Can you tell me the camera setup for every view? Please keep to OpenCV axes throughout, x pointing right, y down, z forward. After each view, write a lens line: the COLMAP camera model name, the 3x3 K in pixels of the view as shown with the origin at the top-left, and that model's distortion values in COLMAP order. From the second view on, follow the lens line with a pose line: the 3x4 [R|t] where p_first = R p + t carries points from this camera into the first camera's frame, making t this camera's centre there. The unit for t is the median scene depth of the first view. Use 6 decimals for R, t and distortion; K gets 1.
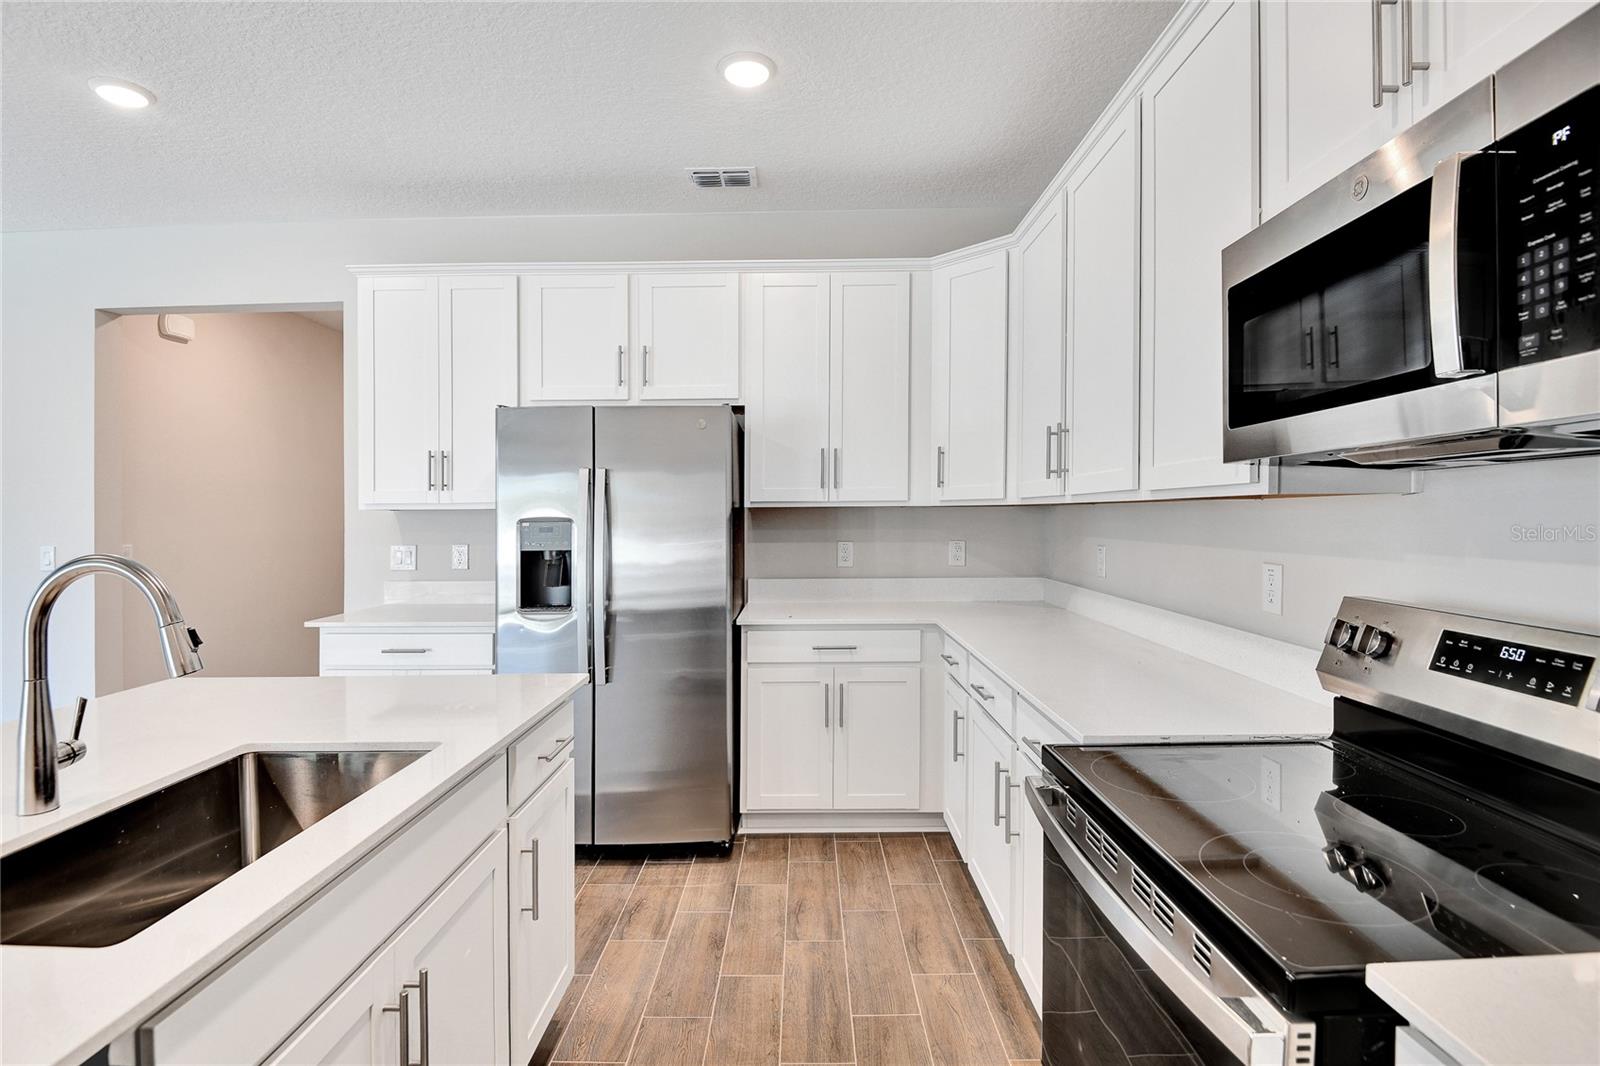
lens RADIAL K [[763.2, 0, 794.9], [0, 763.2, 532.2], [0, 0, 1]] dist [-0.019591, -0.008133]
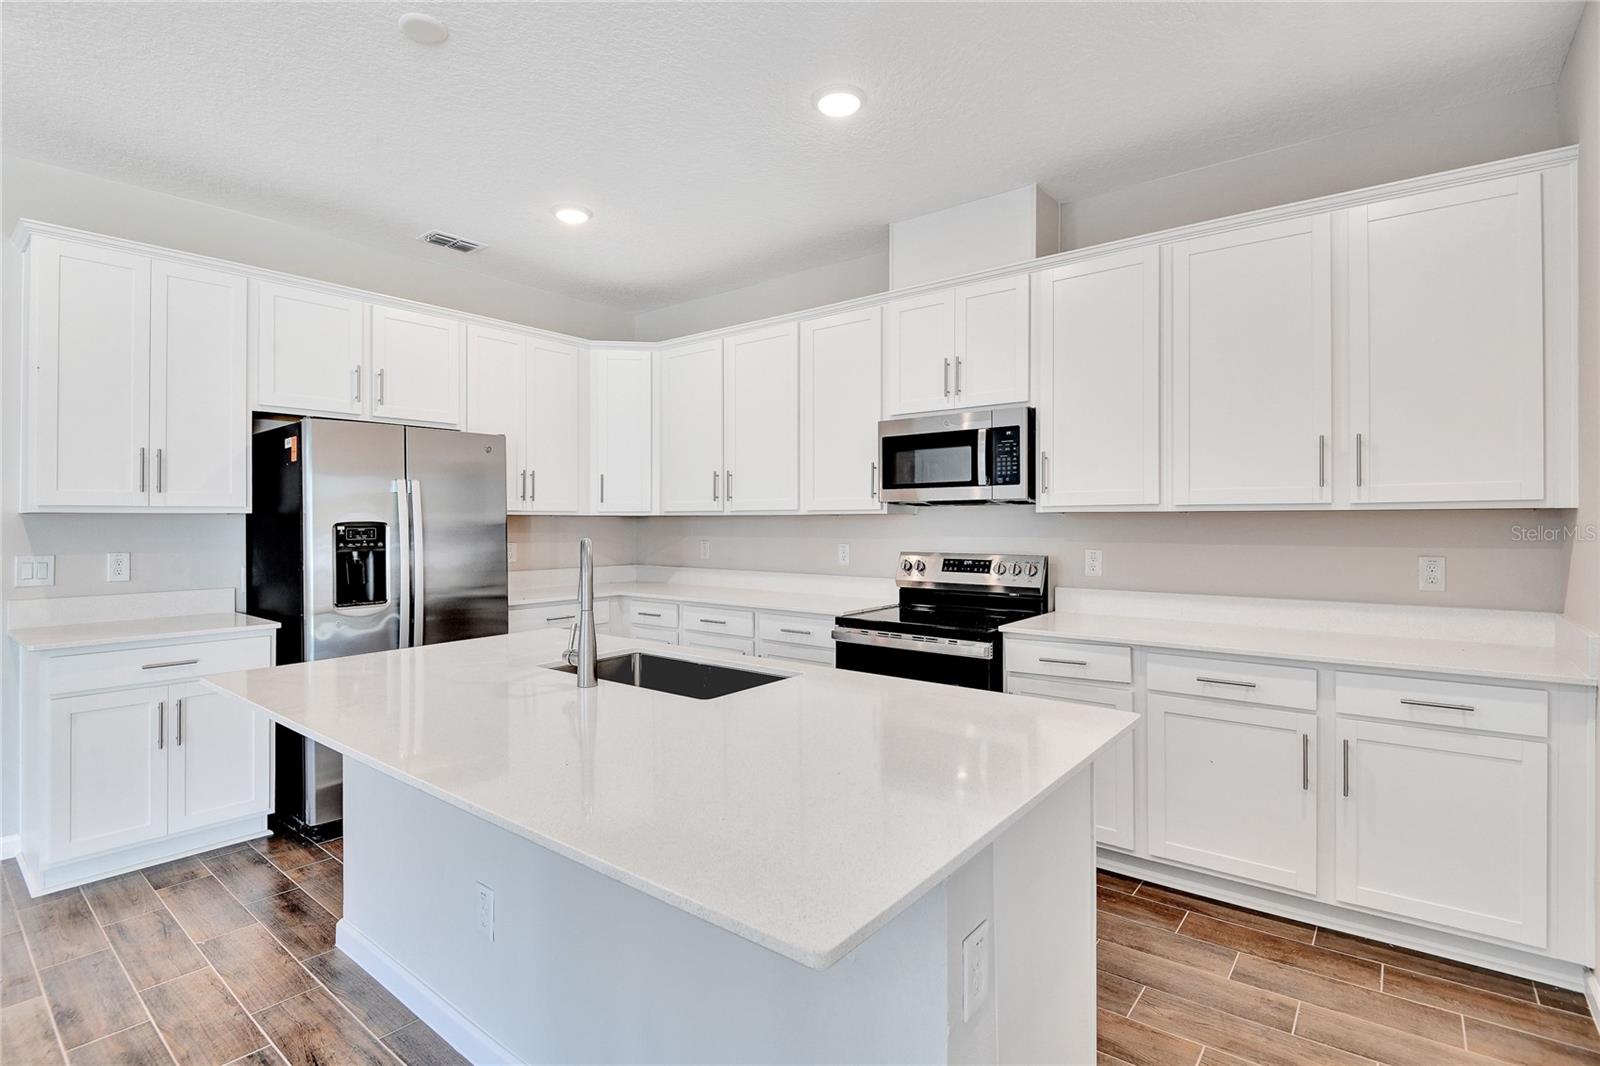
lens RADIAL K [[763.2, 0, 799.3], [0, 763.2, 518.0], [0, 0, 1]] dist [-0.019591, -0.008133]
pose [[0.609414, 0.009695, 0.792793, -2.117903], [0.015606, 0.999585, -0.024220, 0.030704], [-0.792699, 0.027133, 0.609009, -0.482802]]
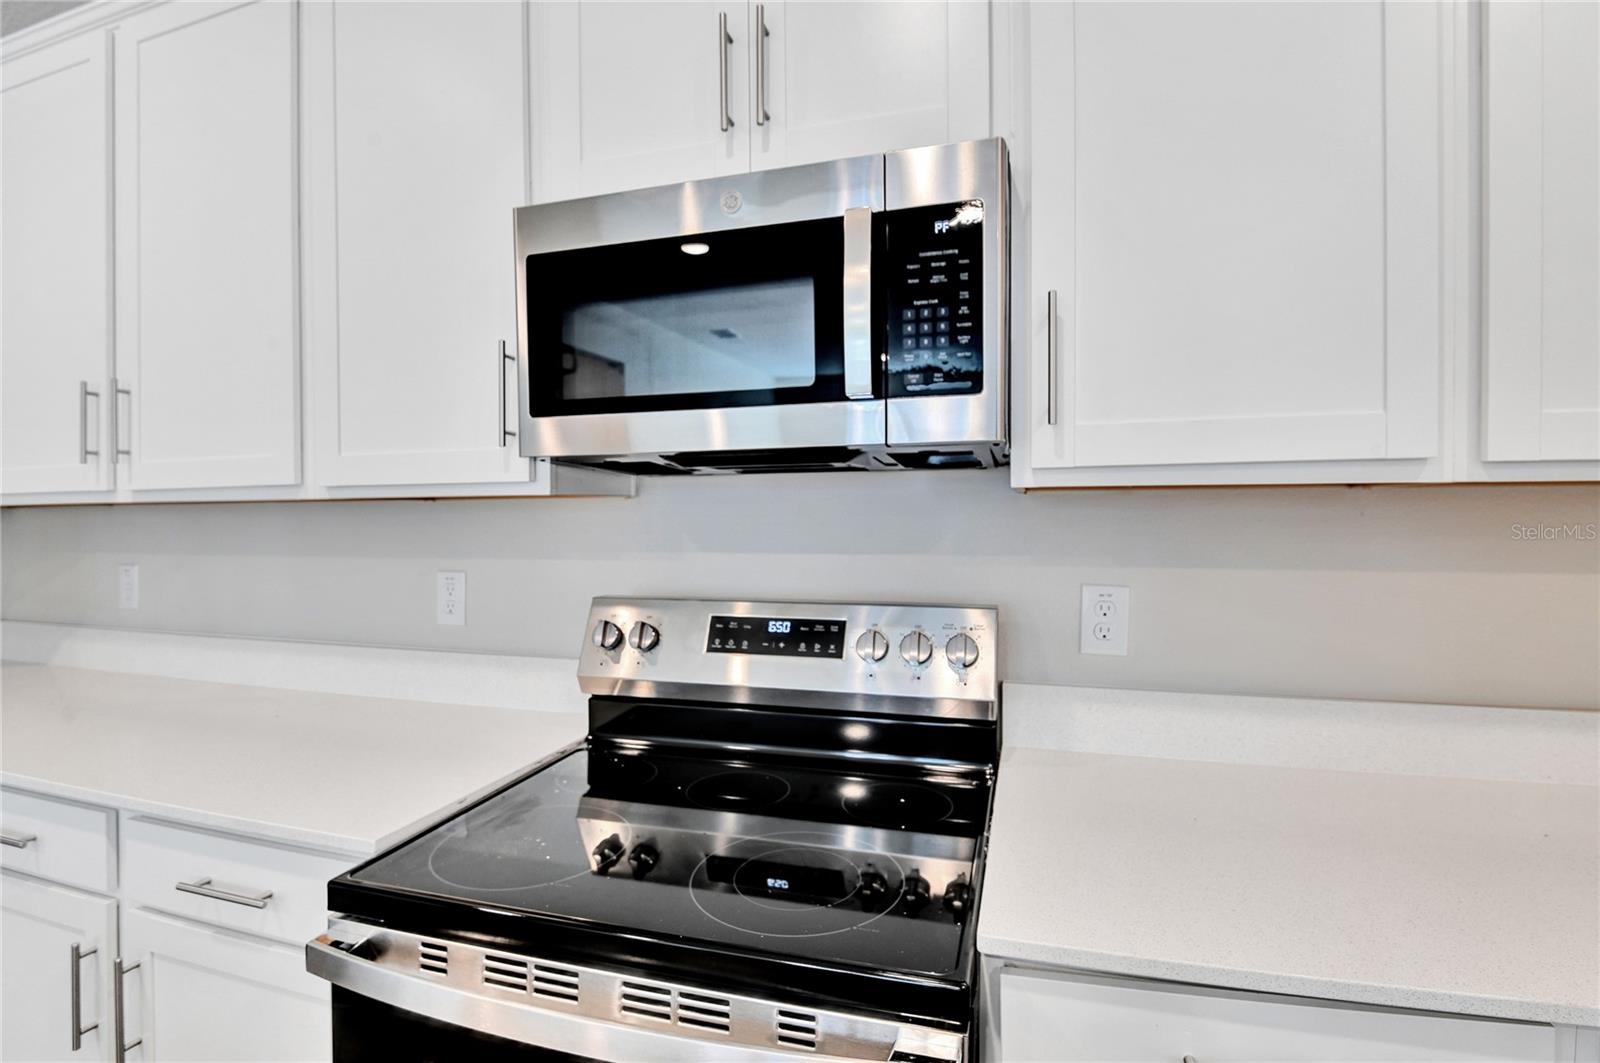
lens RADIAL K [[763.2, 0, 810.6], [0, 763.2, 531.4], [0, 0, 1]] dist [-0.019591, -0.008133]
pose [[0.257734, -0.021412, 0.965979, -0.230699], [0.027198, 0.999519, 0.014899, -0.012364], [-0.965833, 0.022432, 0.258193, 0.576797]]
